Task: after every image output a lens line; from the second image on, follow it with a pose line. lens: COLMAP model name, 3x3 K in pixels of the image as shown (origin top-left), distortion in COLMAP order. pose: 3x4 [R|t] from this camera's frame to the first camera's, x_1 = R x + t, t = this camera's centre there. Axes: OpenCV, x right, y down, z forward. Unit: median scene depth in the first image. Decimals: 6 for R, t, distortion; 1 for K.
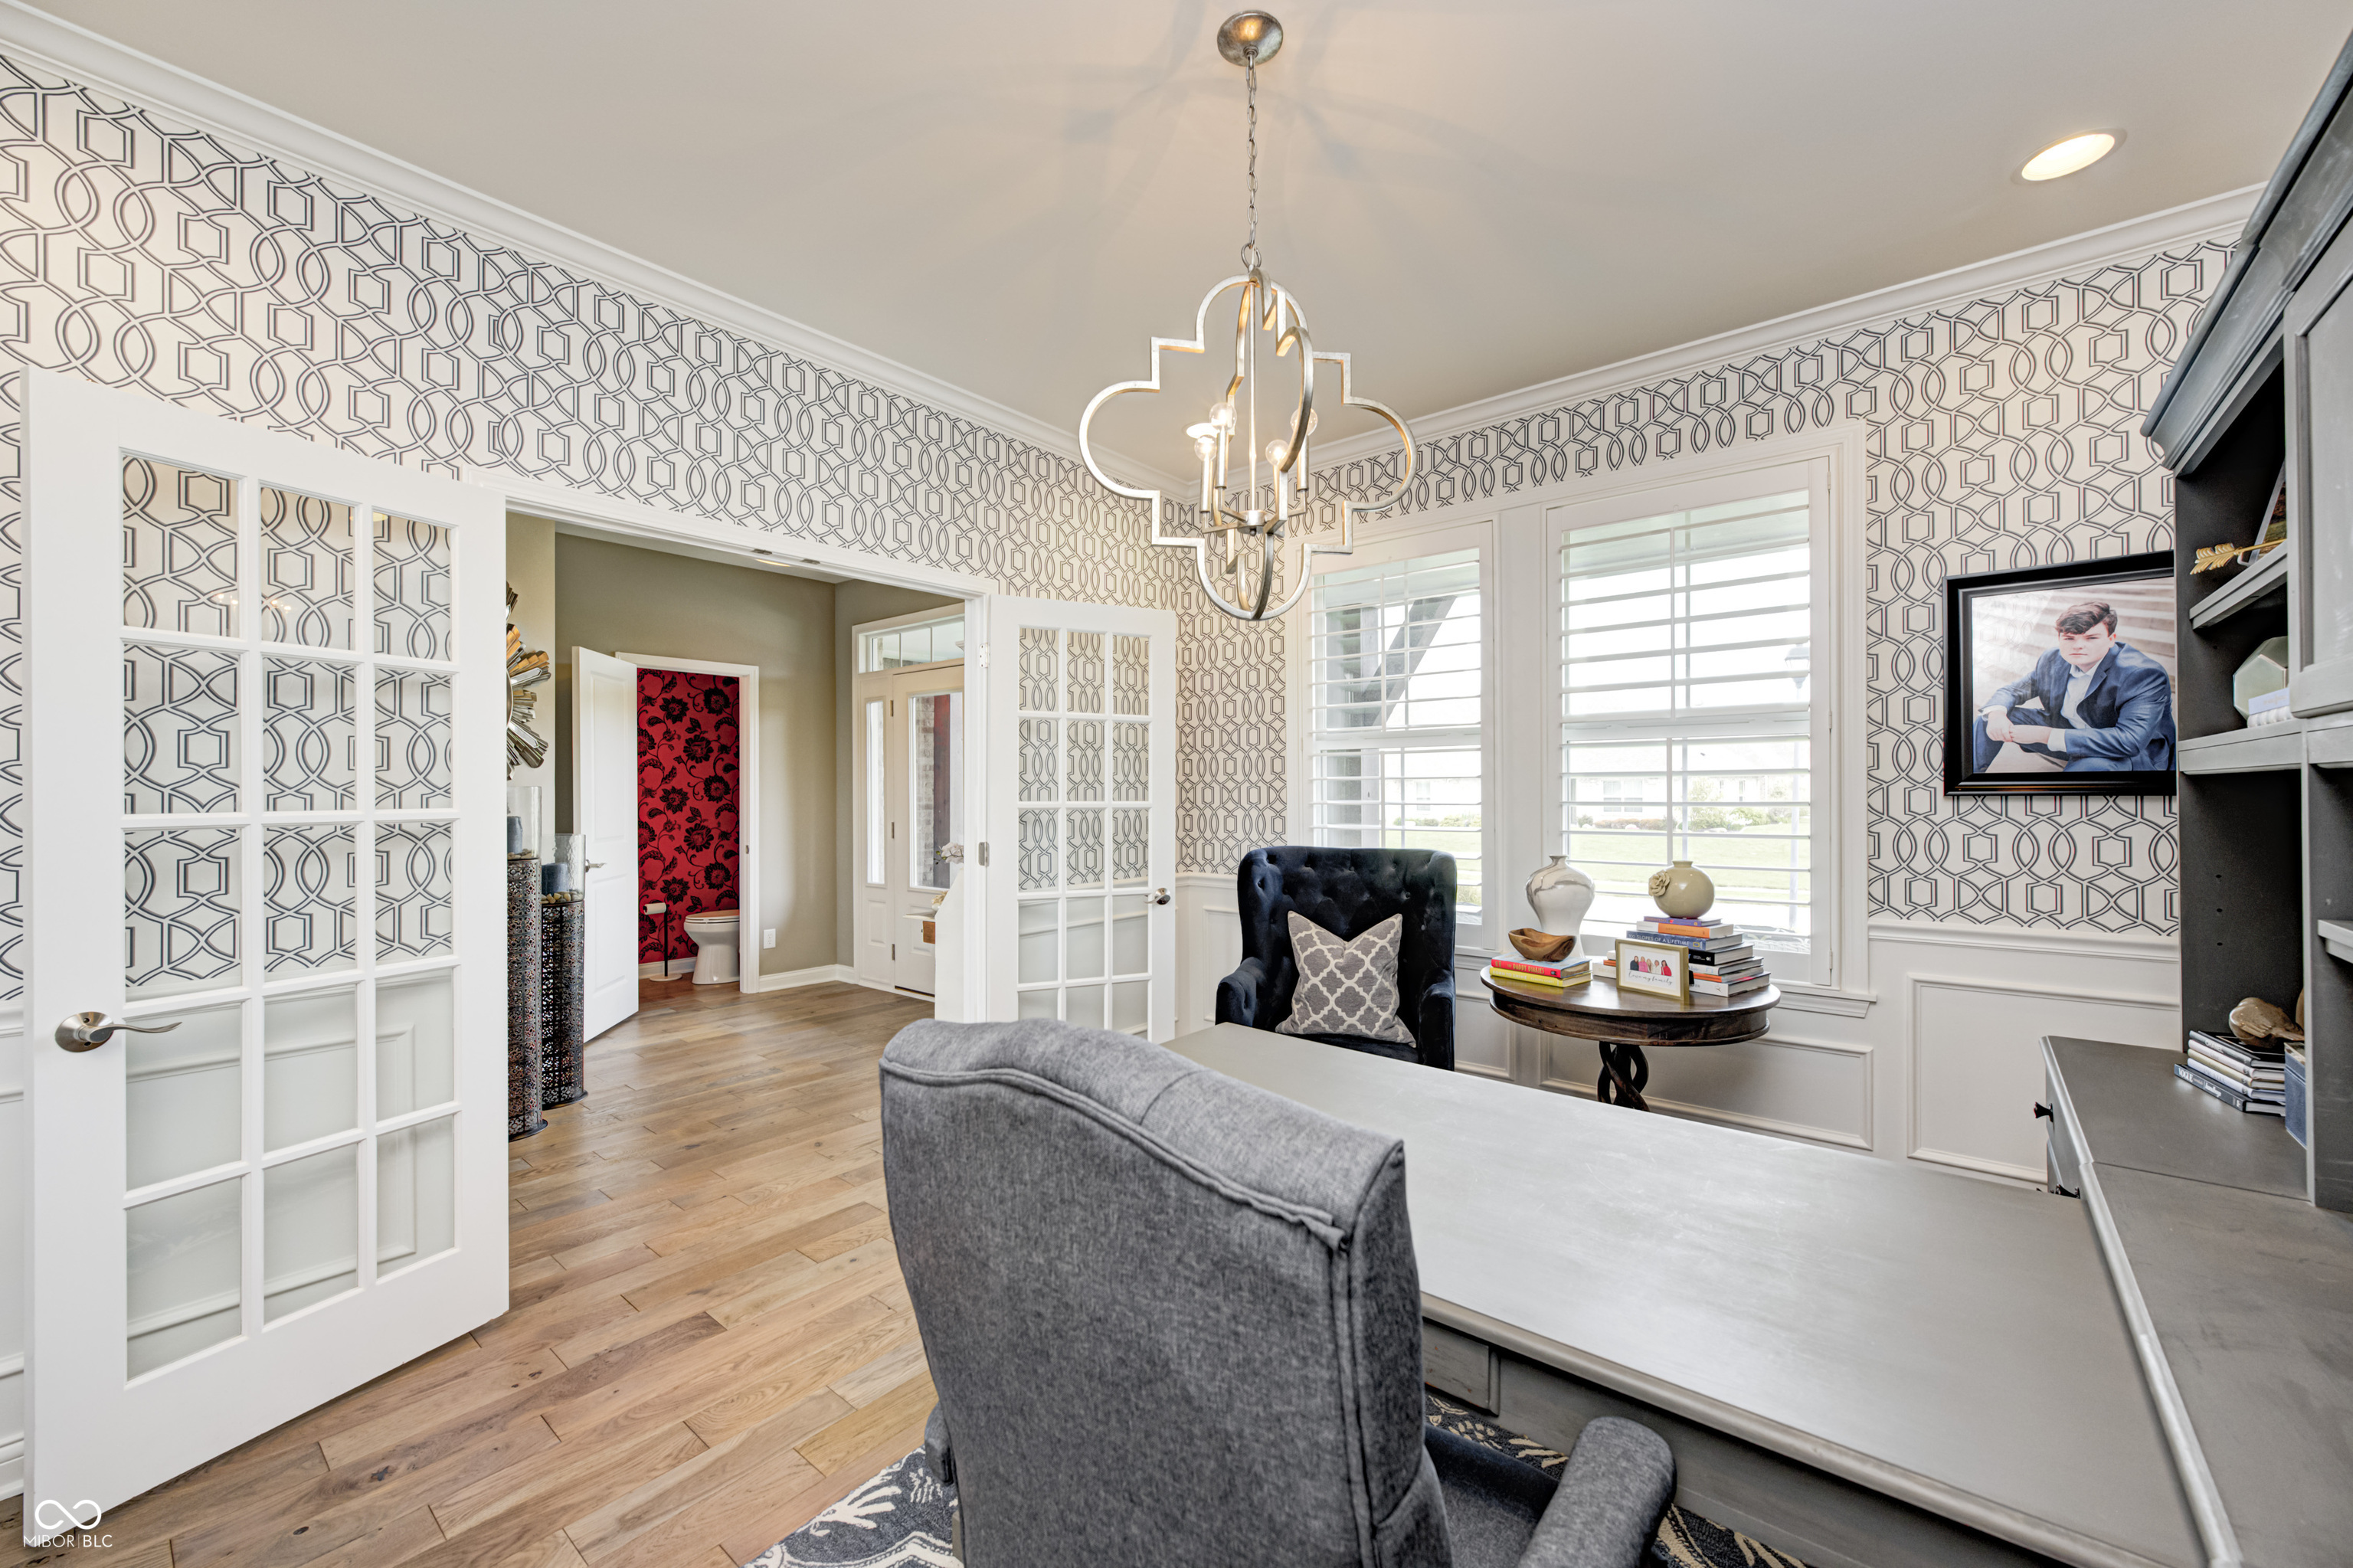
lens RADIAL K [[926.4, 0, 1177.4], [0, 926.4, 789.1], [0, 0, 1]] dist [0.000028, 0.000460]
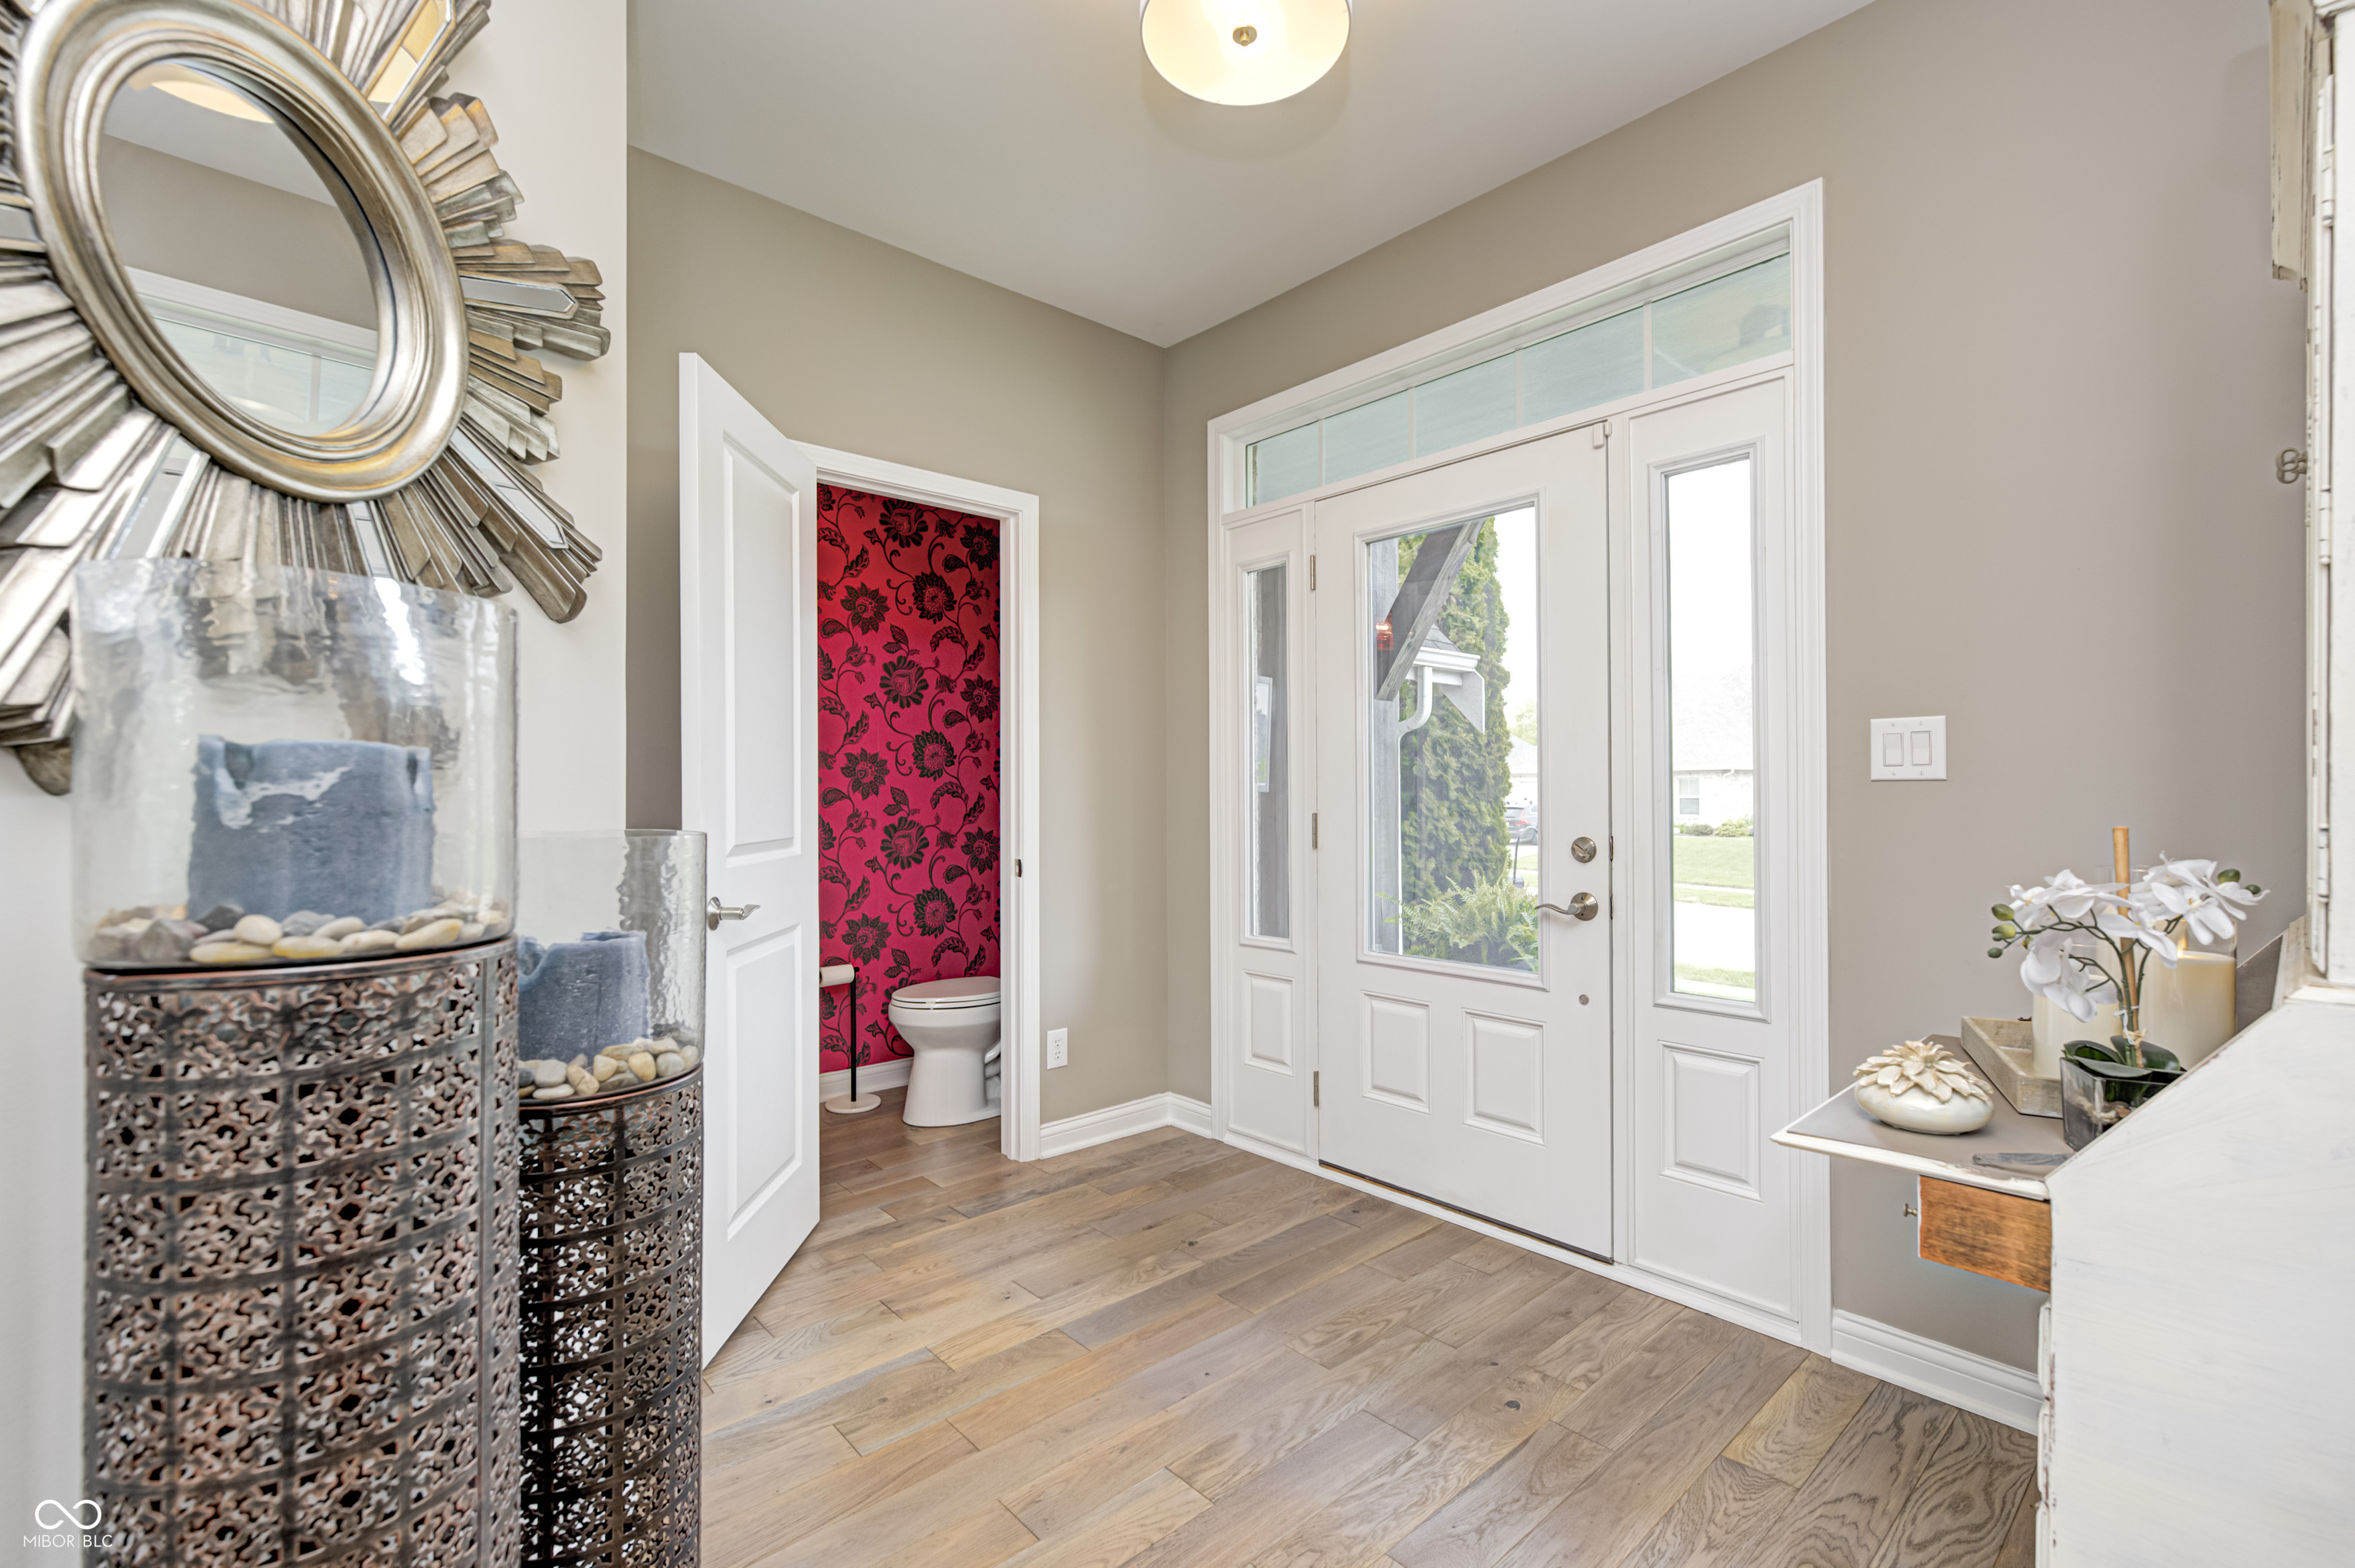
lens RADIAL K [[1032.9, 0, 1184.1], [0, 1032.9, 791.6], [0, 0, 1]] dist [0.002091, 0.000803]
pose [[0.989559, 0.001791, -0.144118, -0.282506], [-0.001564, 0.999997, 0.001688, 0.022052], [0.144120, -0.001445, 0.989559, 0.445185]]
